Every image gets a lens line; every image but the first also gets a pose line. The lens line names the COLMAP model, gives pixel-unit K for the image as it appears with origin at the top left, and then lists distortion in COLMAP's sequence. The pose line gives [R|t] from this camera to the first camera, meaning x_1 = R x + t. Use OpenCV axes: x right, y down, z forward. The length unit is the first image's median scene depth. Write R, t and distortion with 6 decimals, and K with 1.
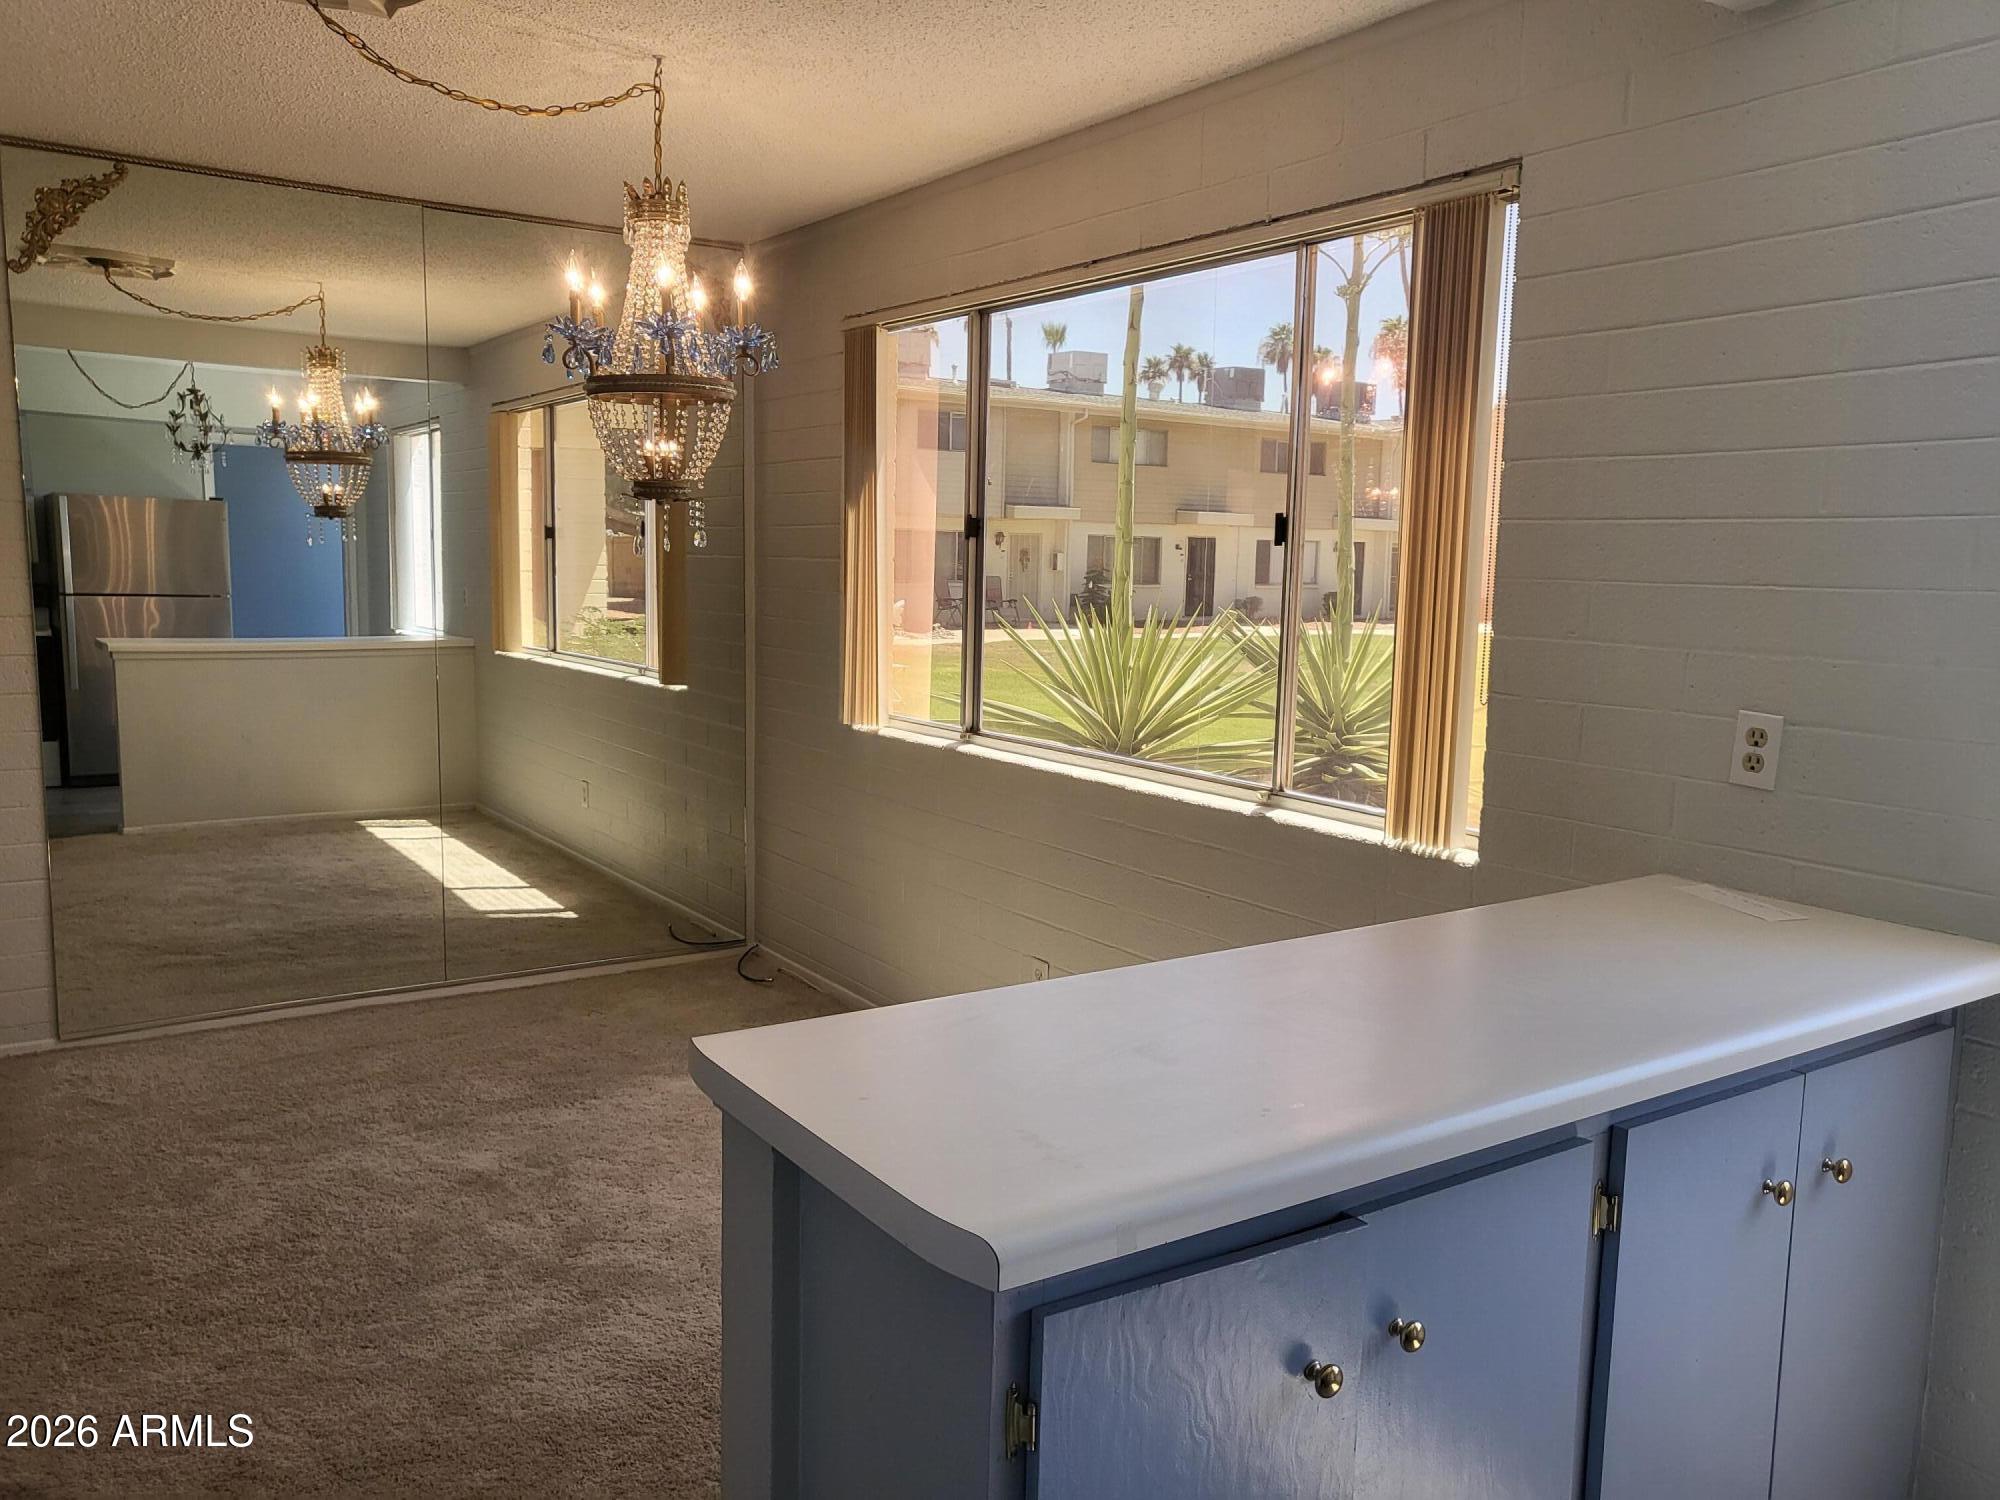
lens RADIAL K [[1518.2, 0, 1001.2], [0, 1518.2, 745.1], [0, 0, 1]] dist [0.008198, 0.051607]
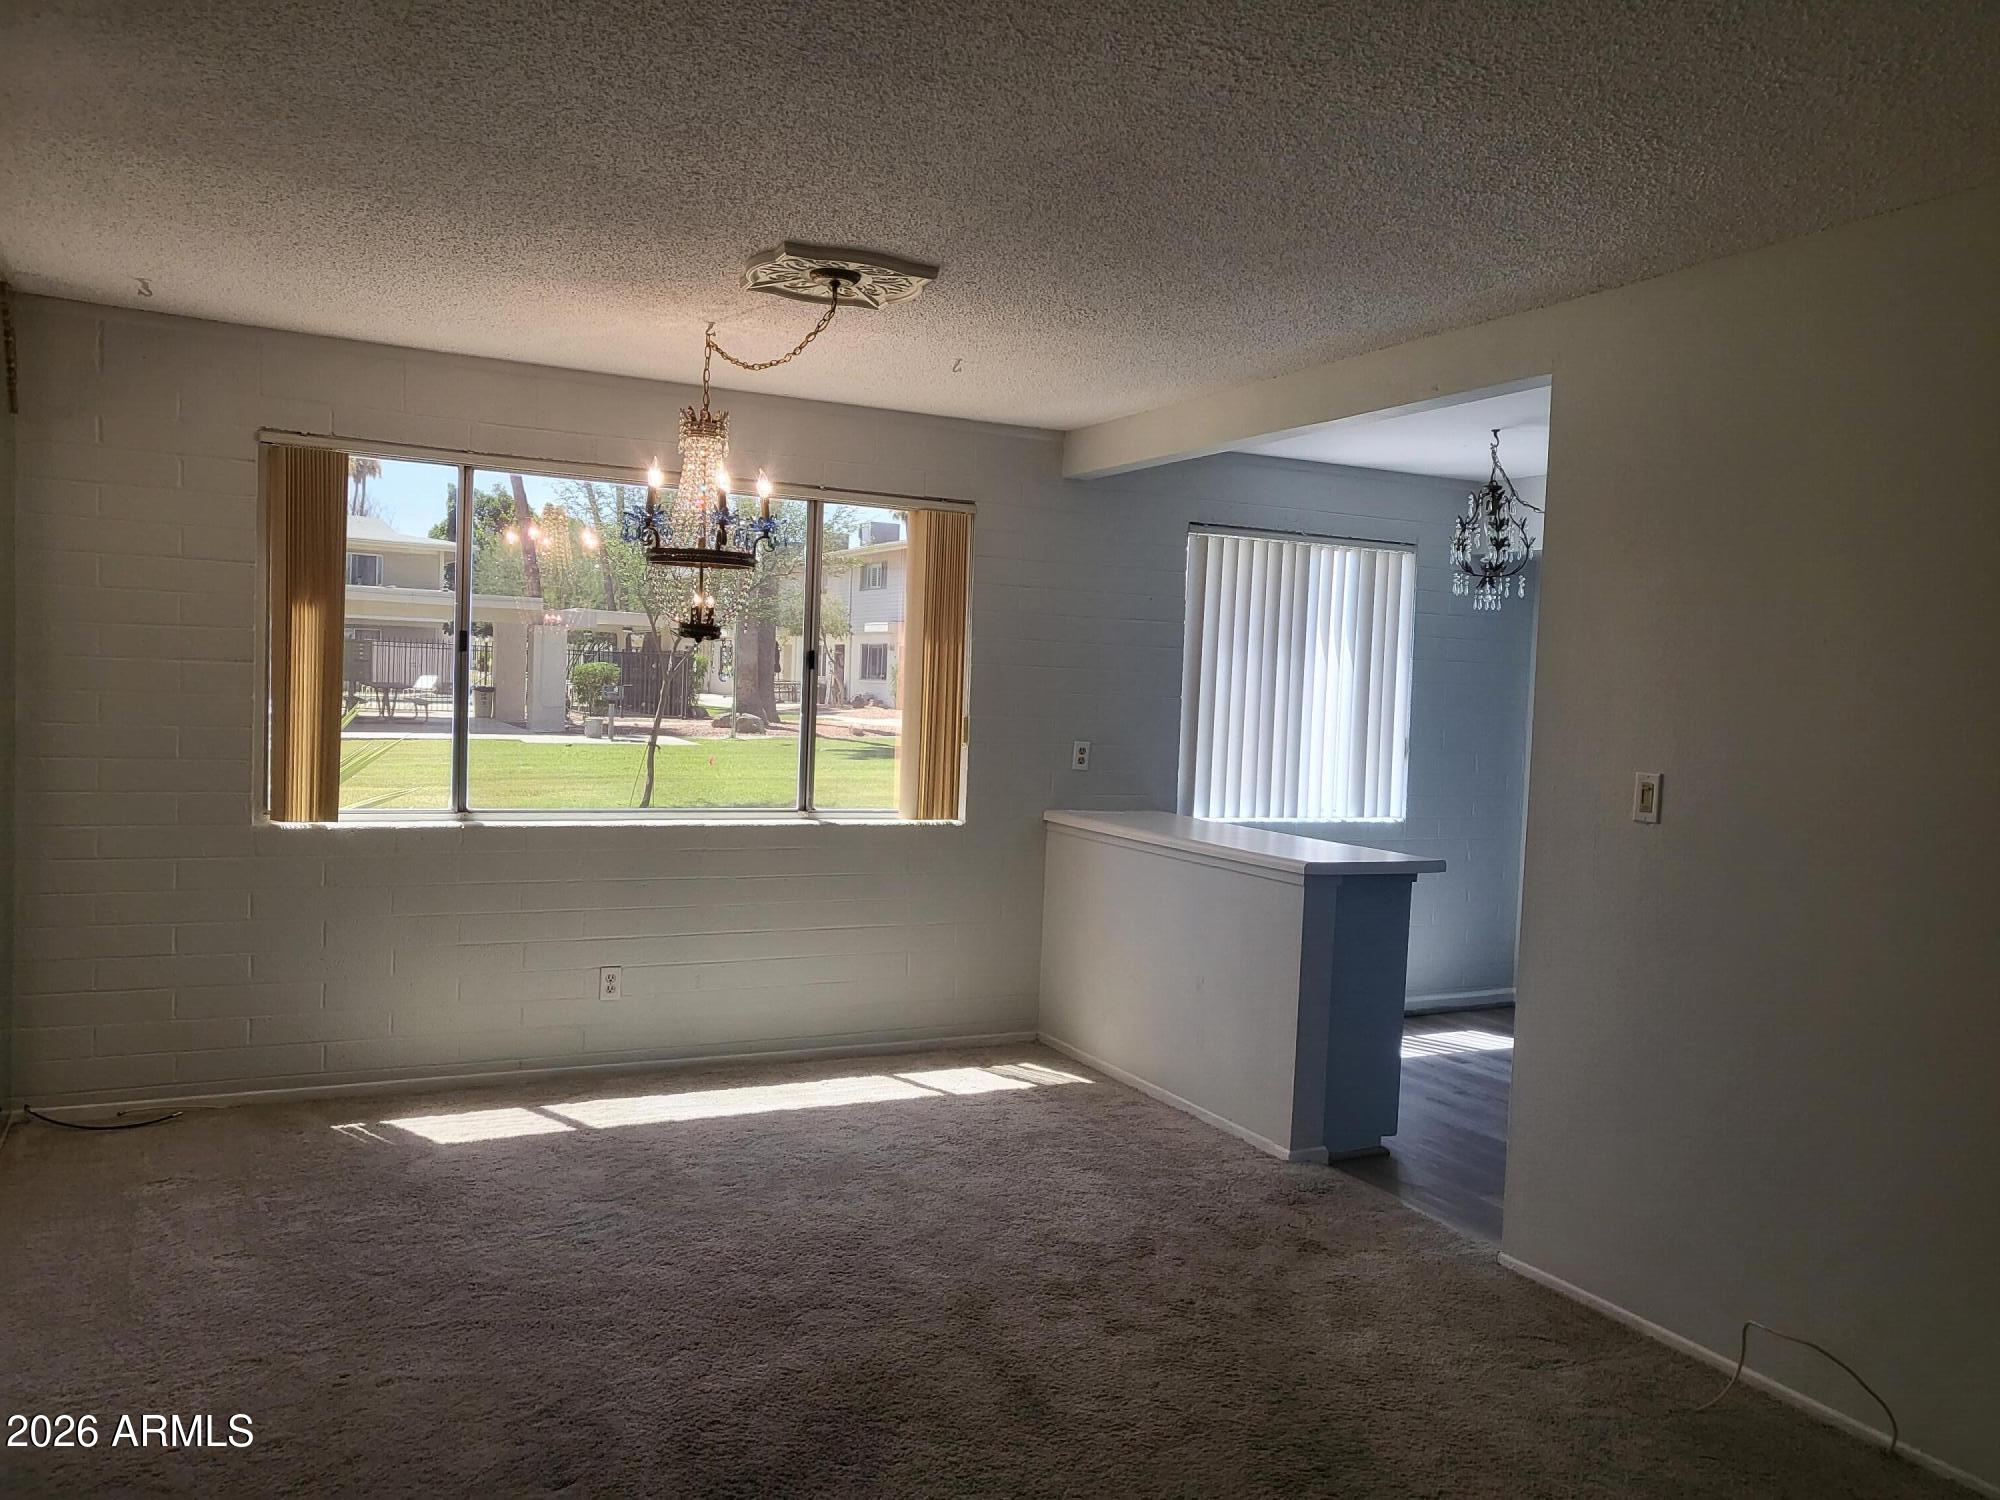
lens RADIAL K [[1518.2, 0, 994.1], [0, 1518.2, 744.9], [0, 0, 1]] dist [0.008198, 0.051607]
pose [[0.149896, -0.055285, 0.987155, -1.813267], [0.088762, 0.995156, 0.042255, -0.119860], [-0.984709, 0.081288, 0.154077, 0.643282]]
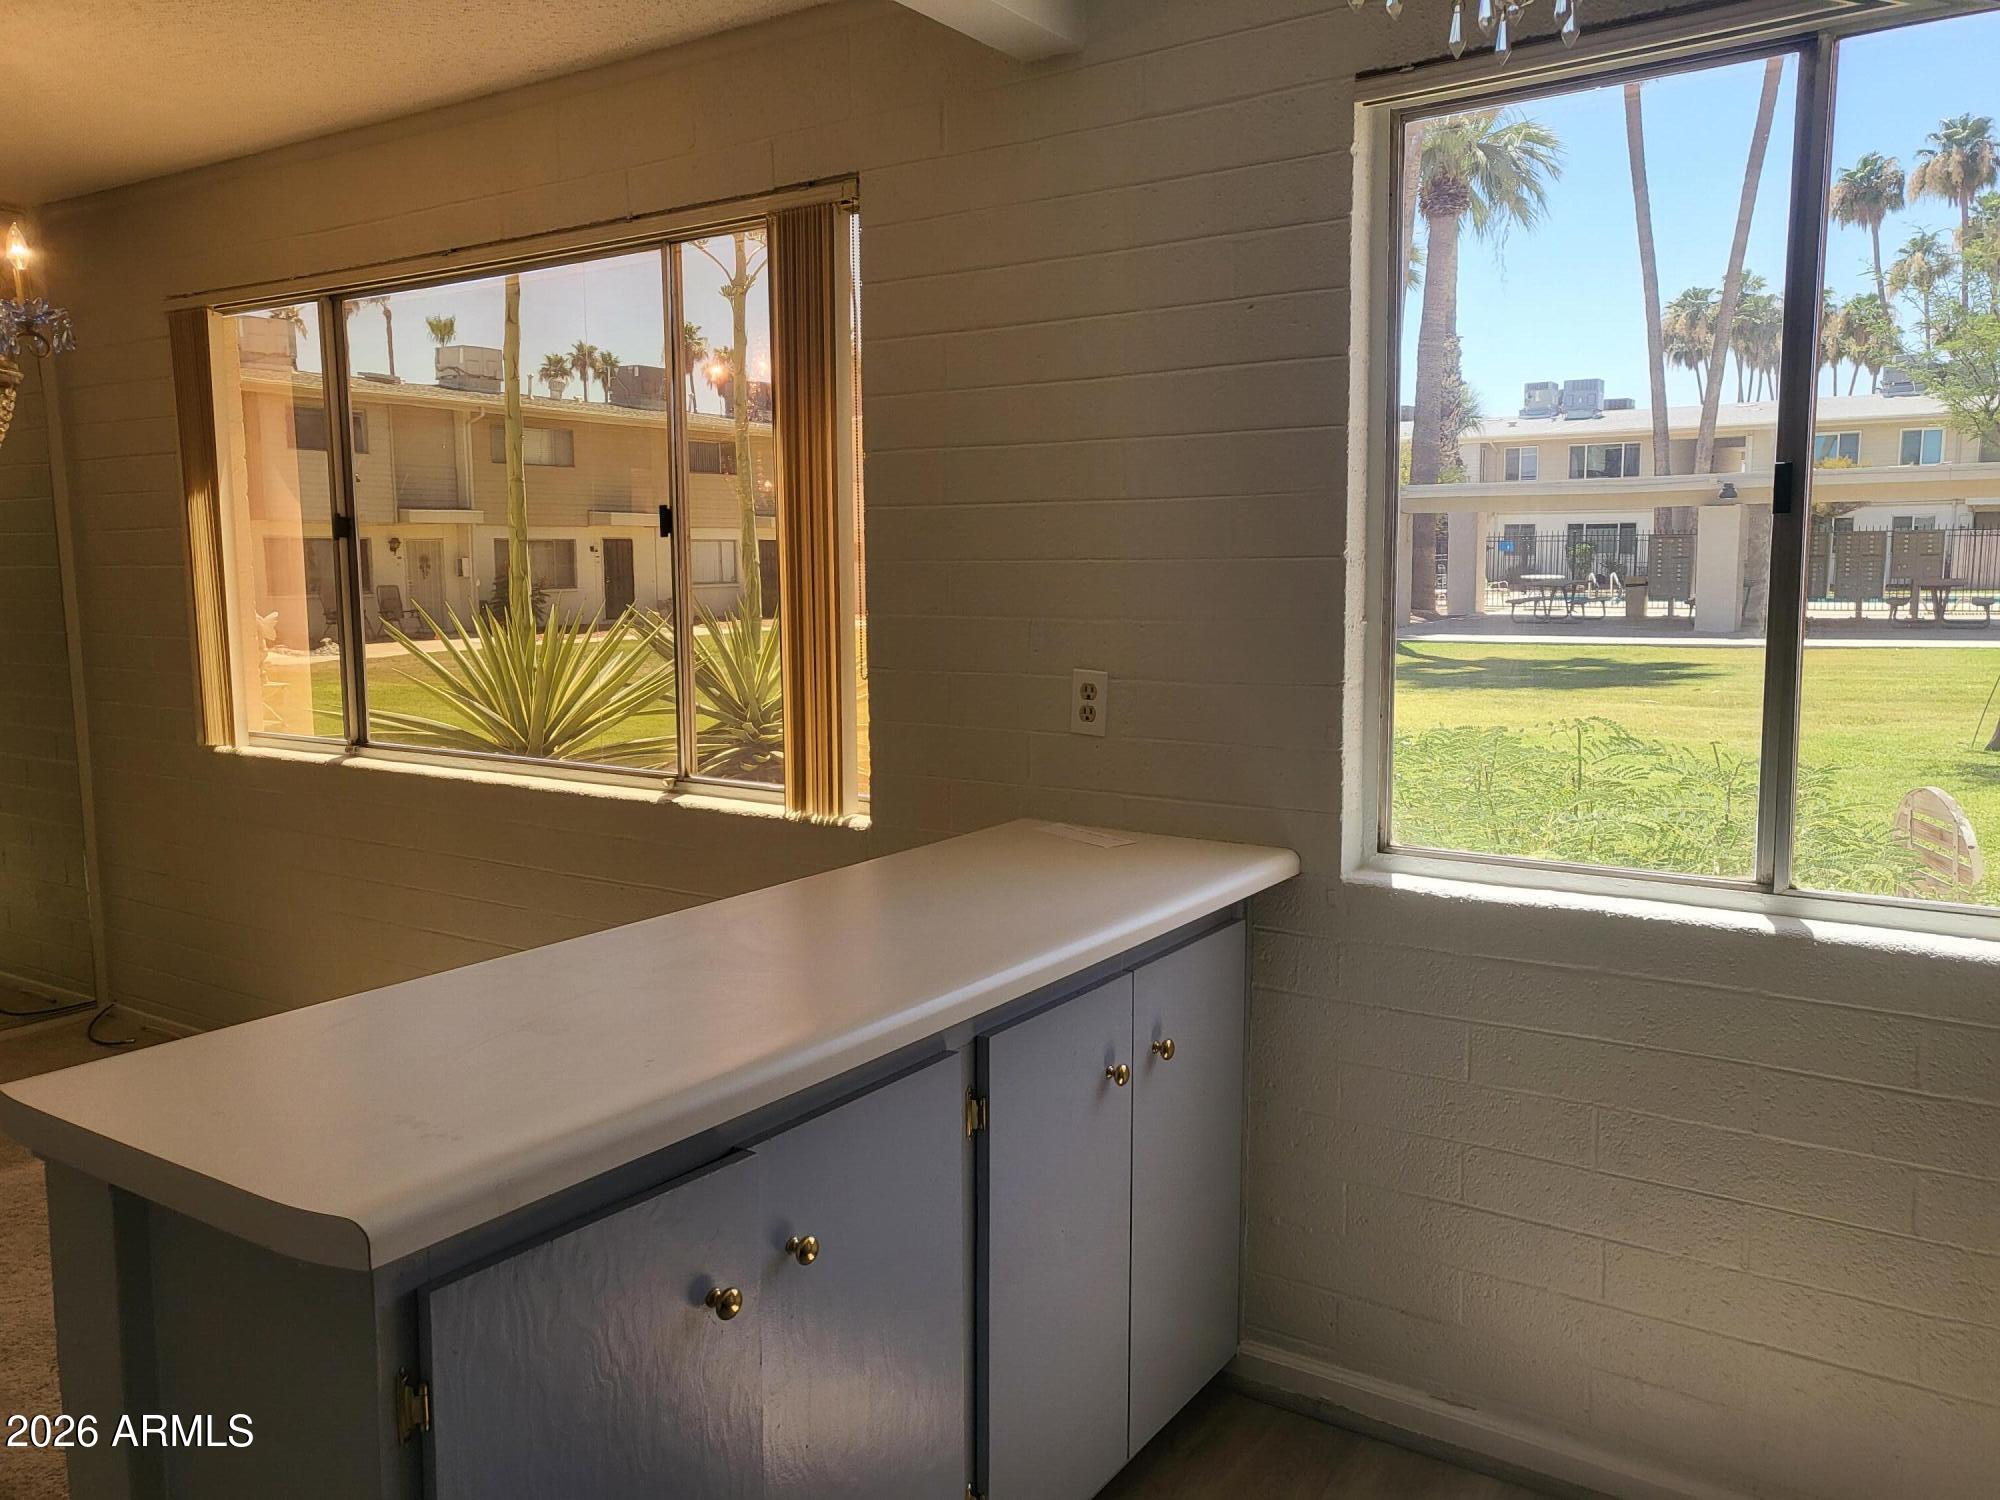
lens RADIAL K [[1518.2, 0, 1003.1], [0, 1518.2, 739.5], [0, 0, 1]] dist [0.008198, 0.051607]
pose [[0.930175, -0.073332, 0.359719, 0.018993], [0.074714, 0.997154, 0.010082, 0.012655], [-0.359435, 0.017498, 0.933006, -0.035789]]
